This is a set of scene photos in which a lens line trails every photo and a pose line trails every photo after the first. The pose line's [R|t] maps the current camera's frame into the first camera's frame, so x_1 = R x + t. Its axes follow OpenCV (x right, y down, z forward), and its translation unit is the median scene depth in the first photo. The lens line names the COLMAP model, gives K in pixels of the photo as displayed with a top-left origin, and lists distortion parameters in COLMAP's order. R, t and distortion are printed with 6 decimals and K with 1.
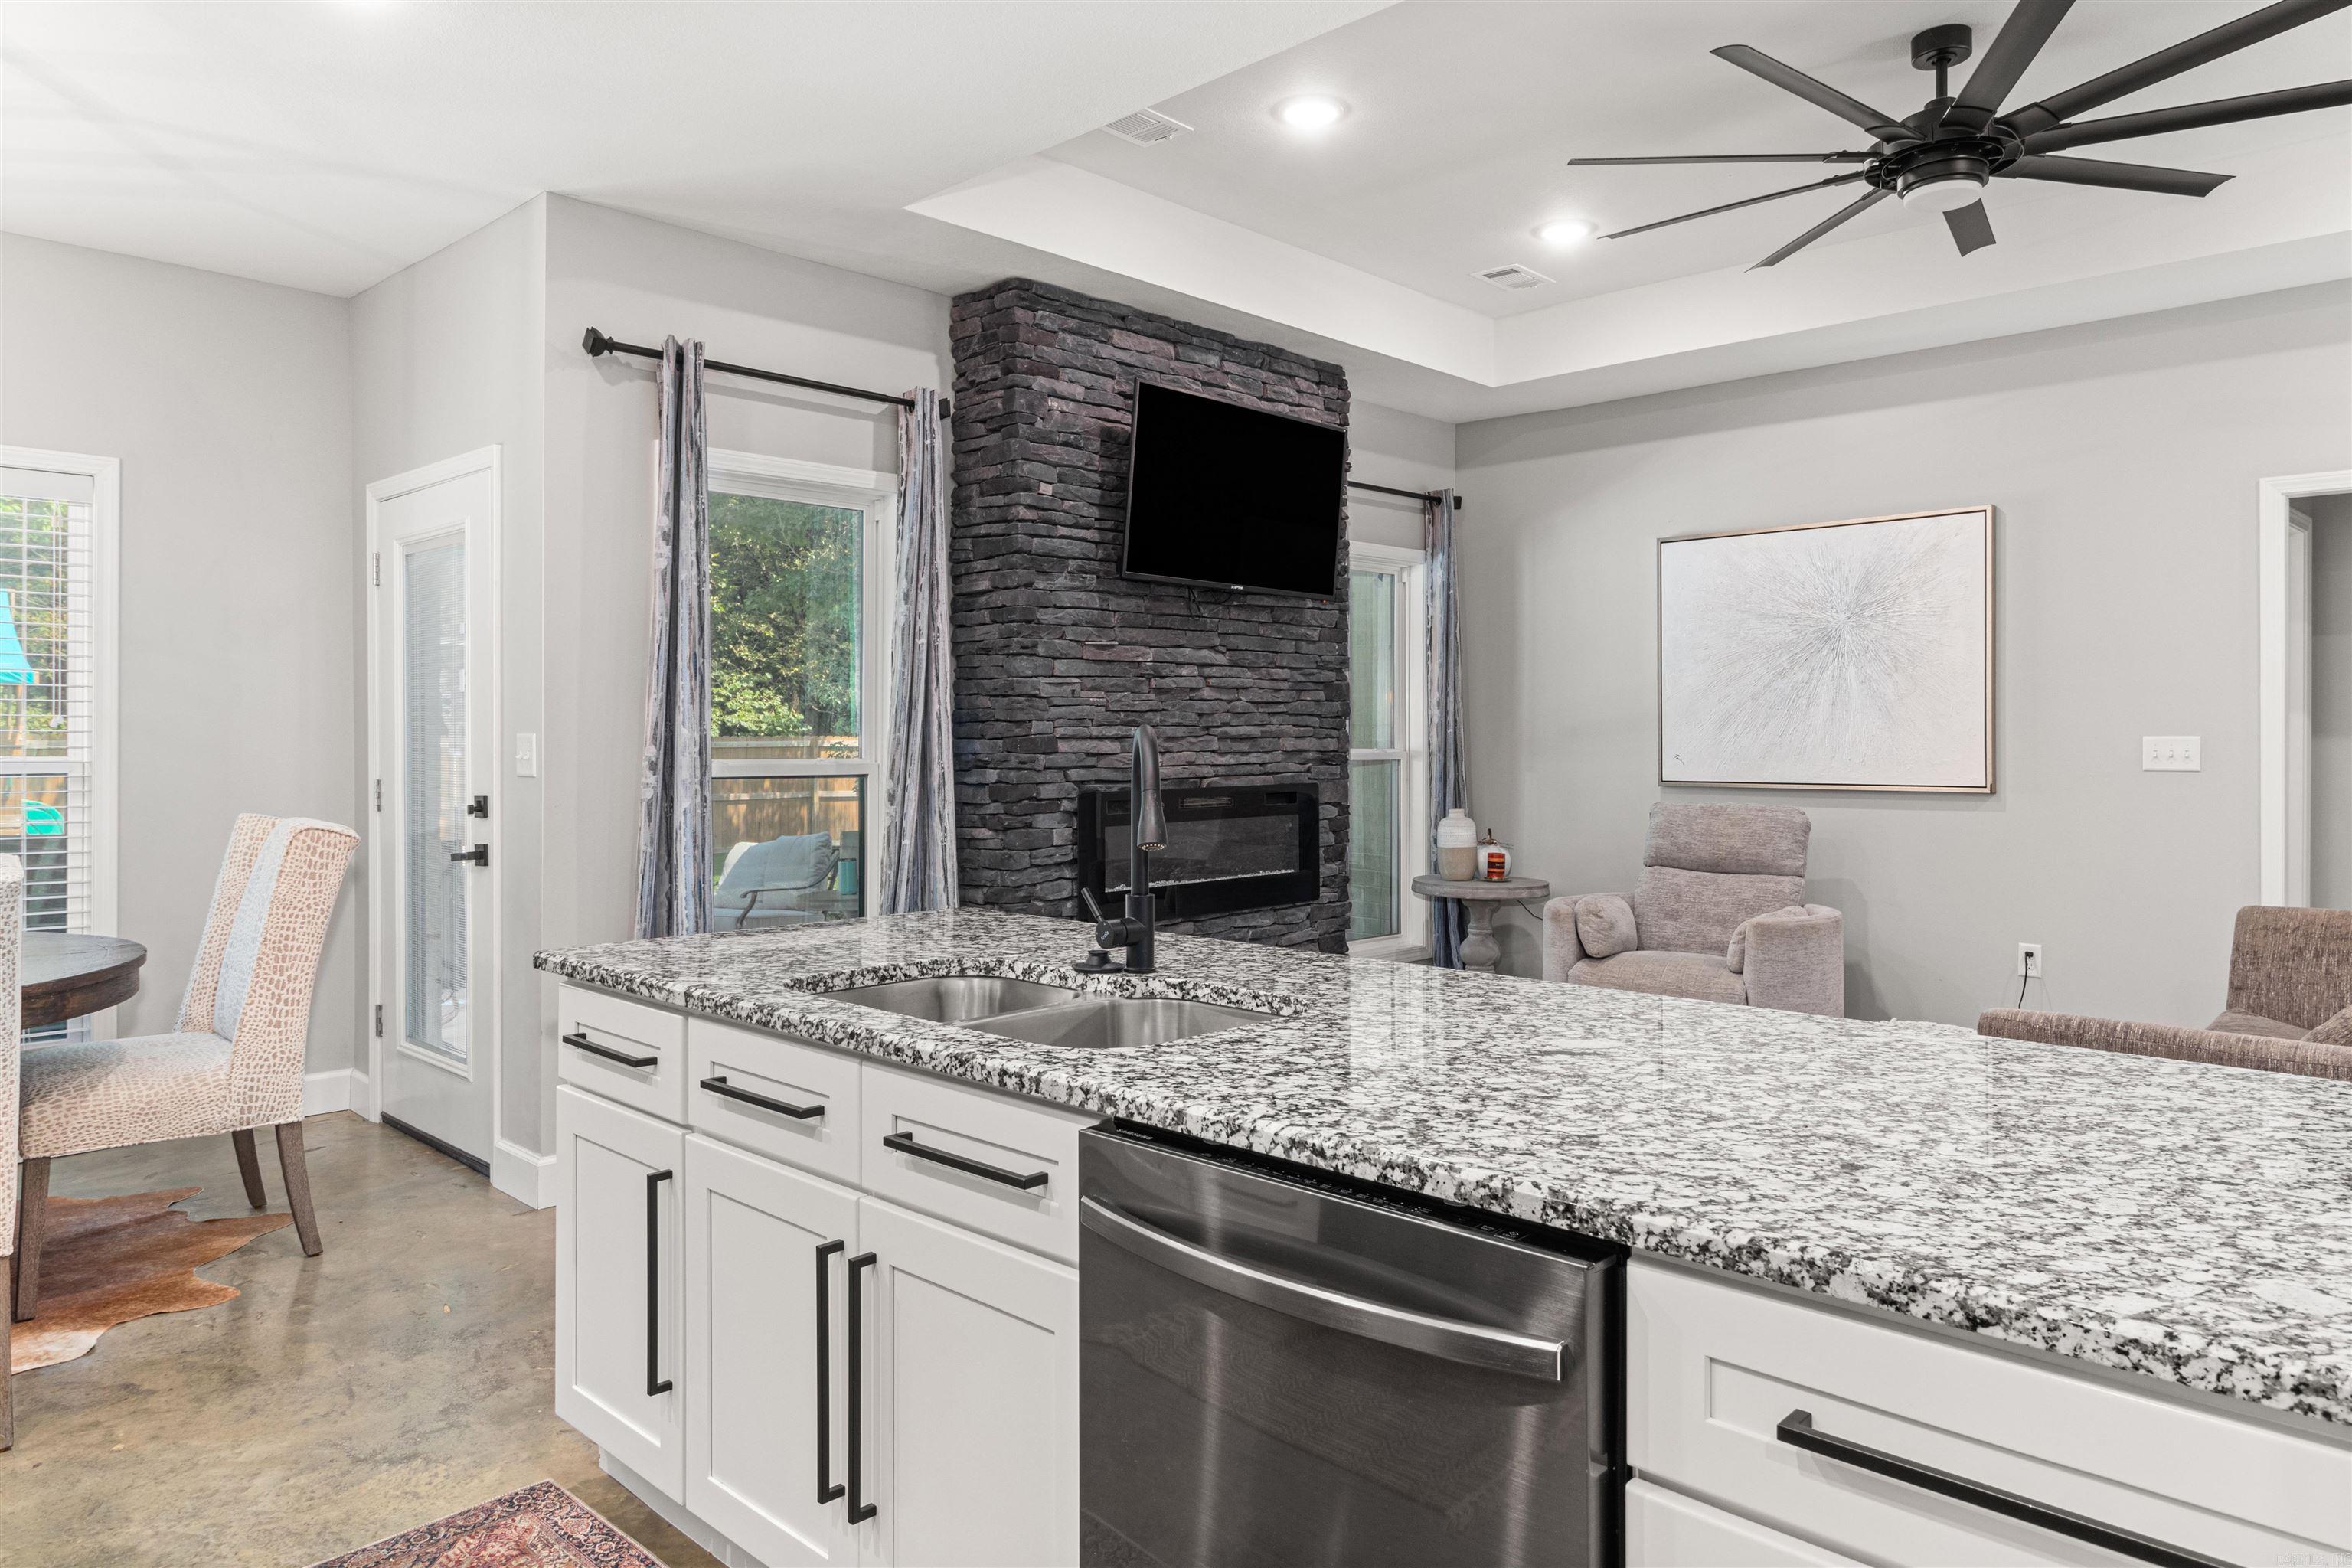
lens RADIAL K [[1513.8, 0, 1200.7], [0, 1513.8, 728.6], [0, 0, 1]] dist [0.002665, 0.001397]
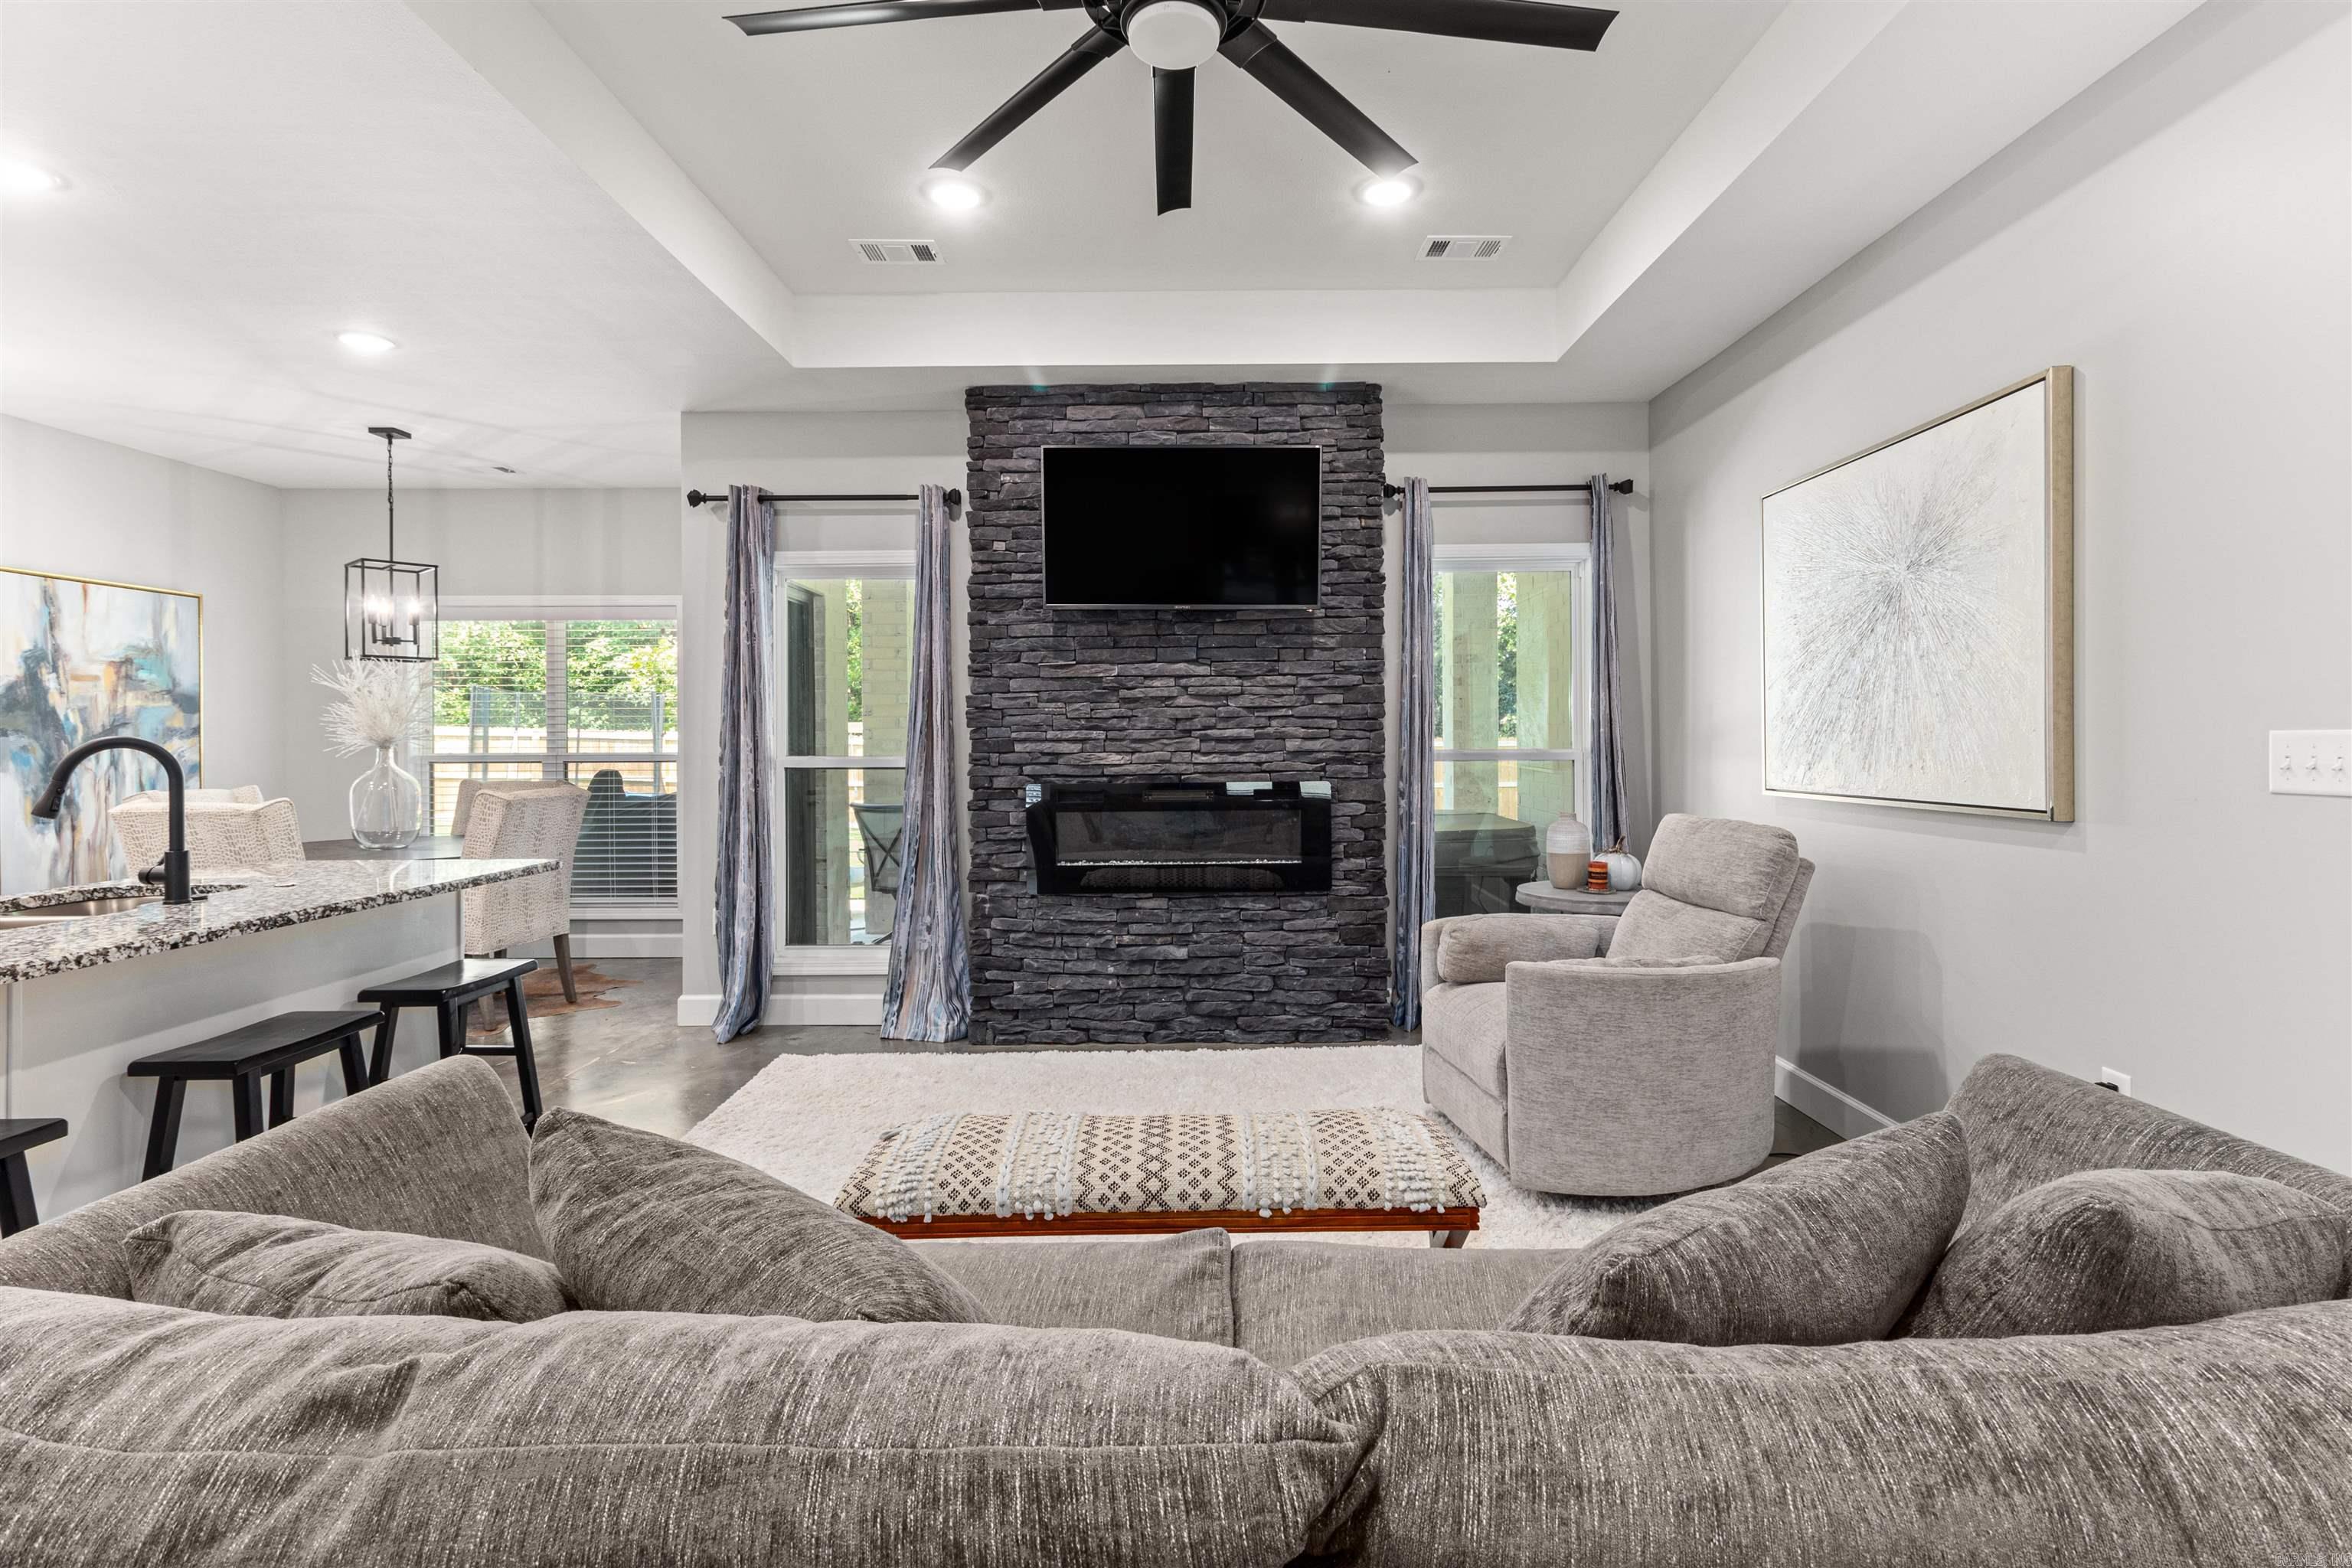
lens RADIAL K [[1120.2, 0, 1198.9], [0, 1120.2, 738.0], [0, 0, 1]] dist [0.002798, 0.000324]
pose [[0.687061, -0.005252, -0.726581, 0.707614], [0.009545, 0.999953, 0.001798, 0.003819], [0.726537, -0.008170, 0.687078, 0.475791]]
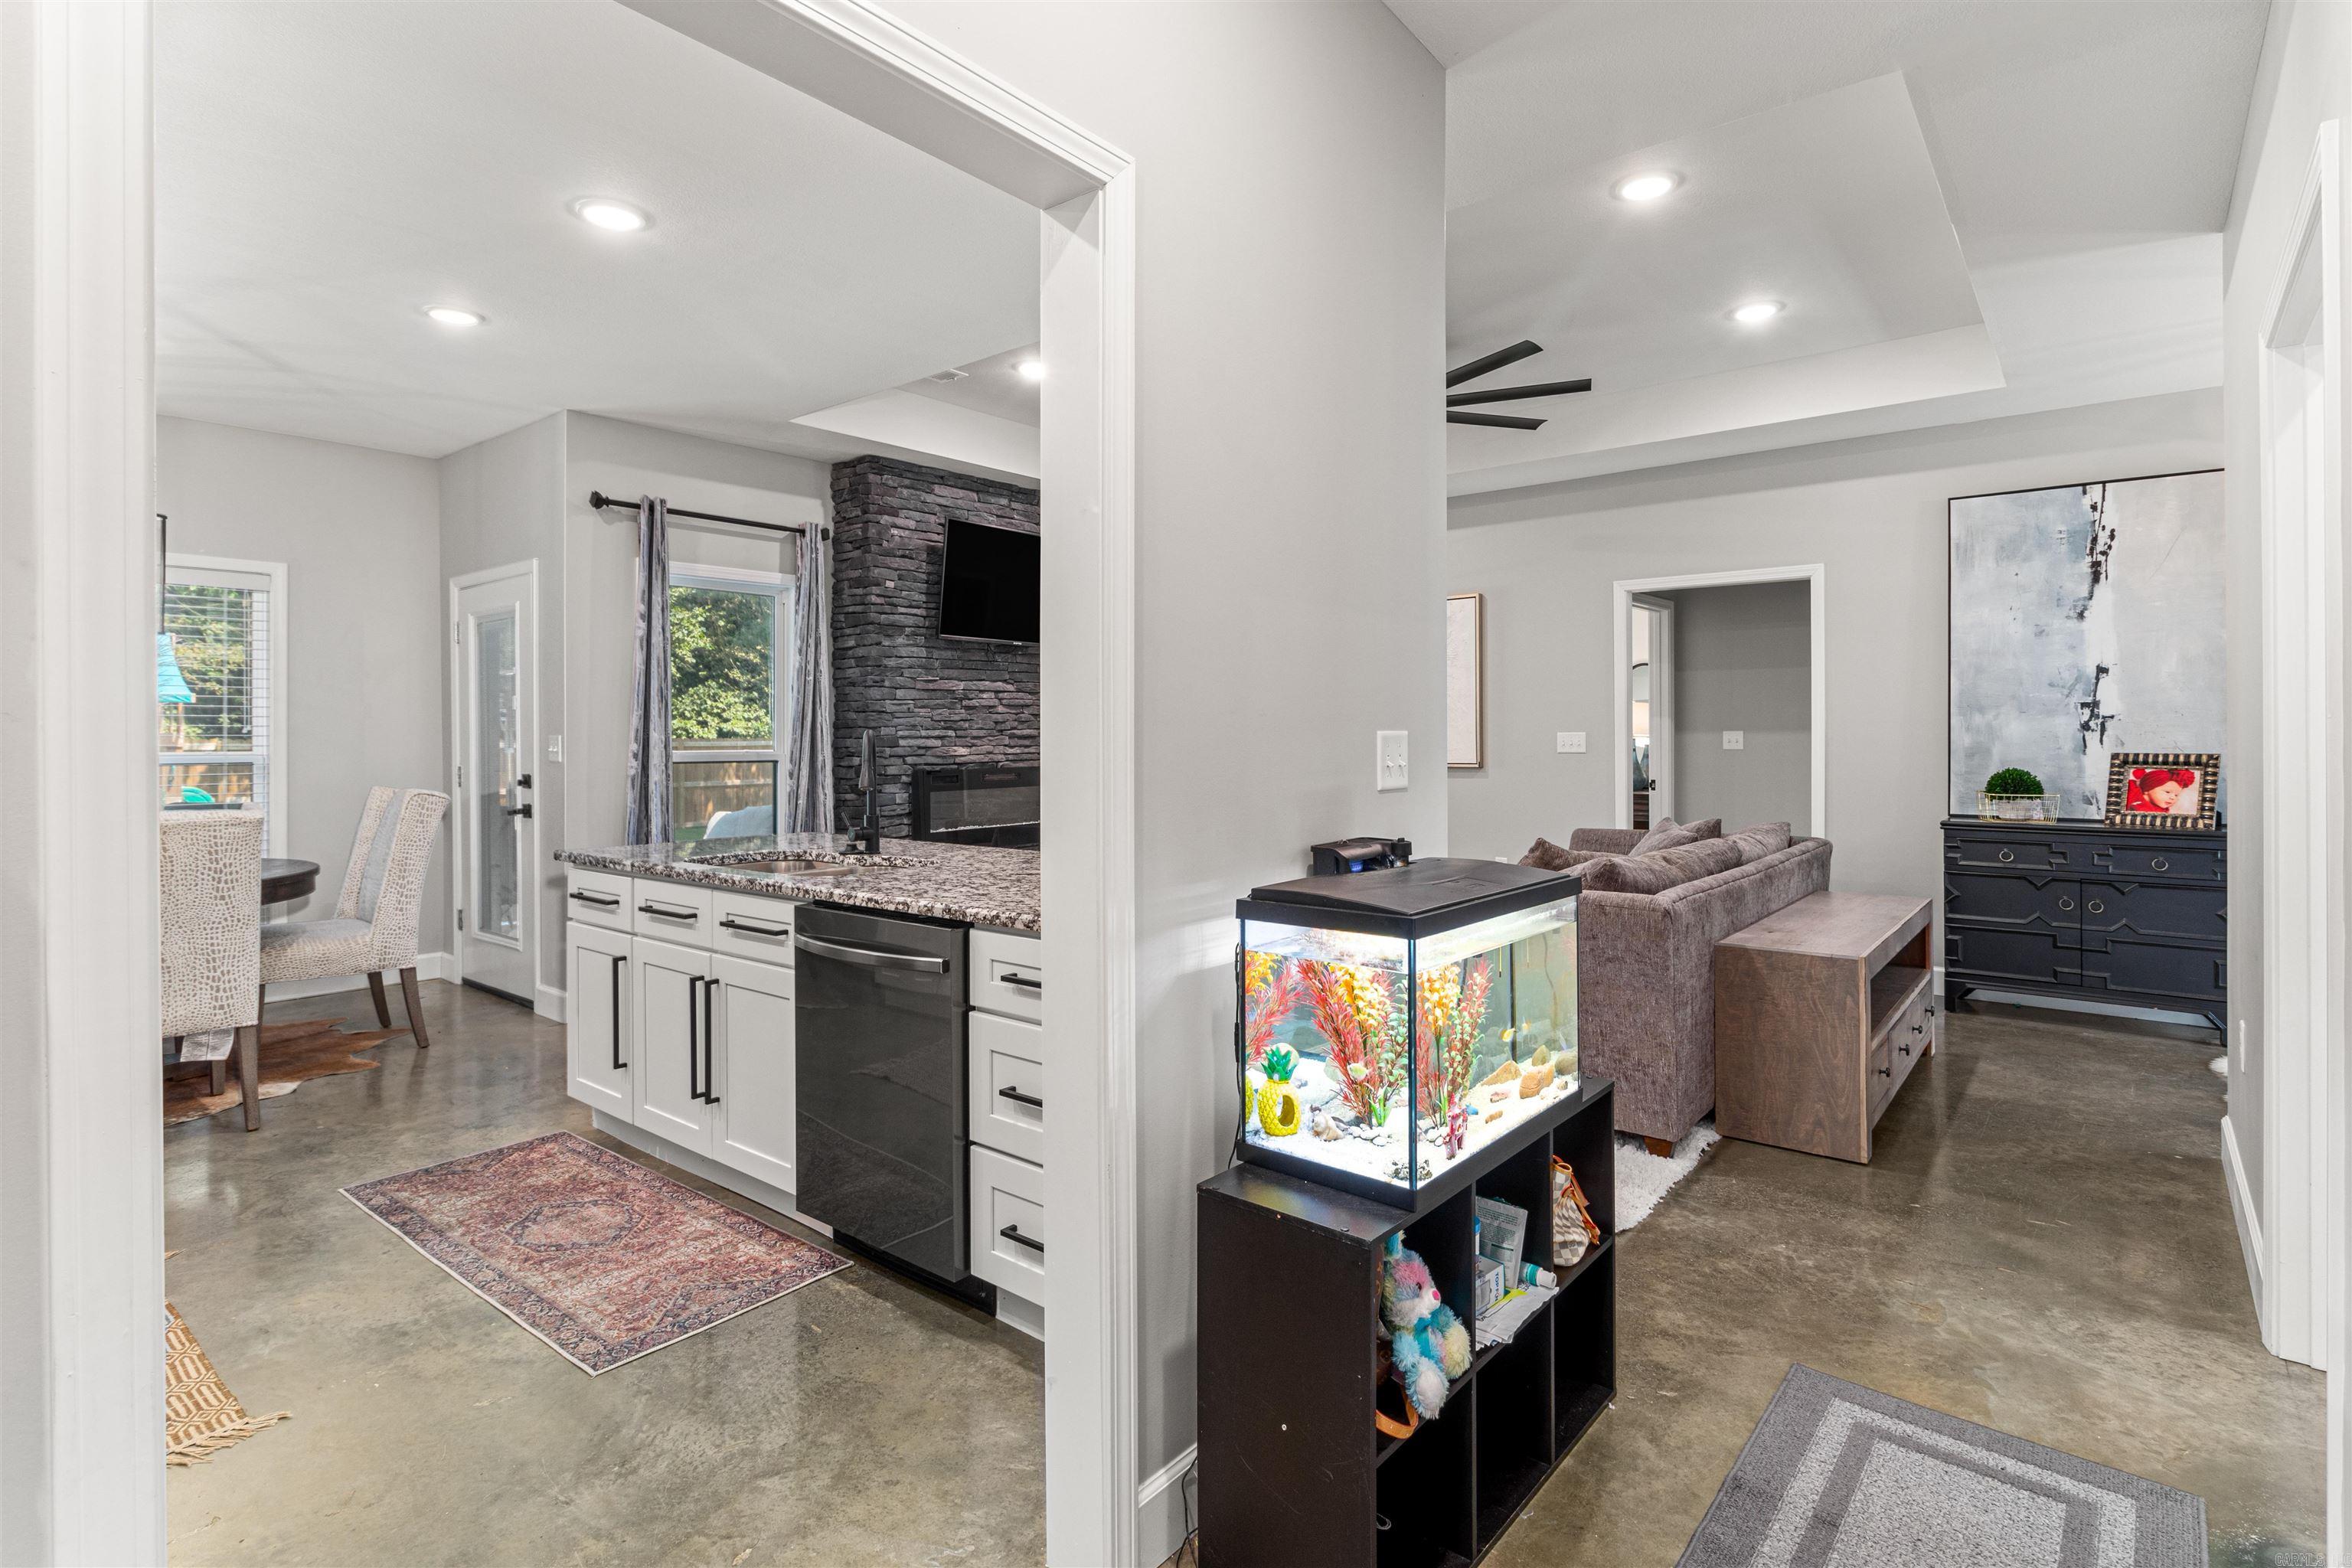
lens RADIAL K [[1151.3, 0, 1204.4], [0, 1151.3, 729.9], [0, 0, 1]] dist [0.000239, -0.000813]
pose [[0.996313, -0.004891, 0.085654, 0.128830], [0.004959, 0.999988, -0.000584, 0.000458], [-0.085650, 0.001006, 0.996325, -0.262829]]
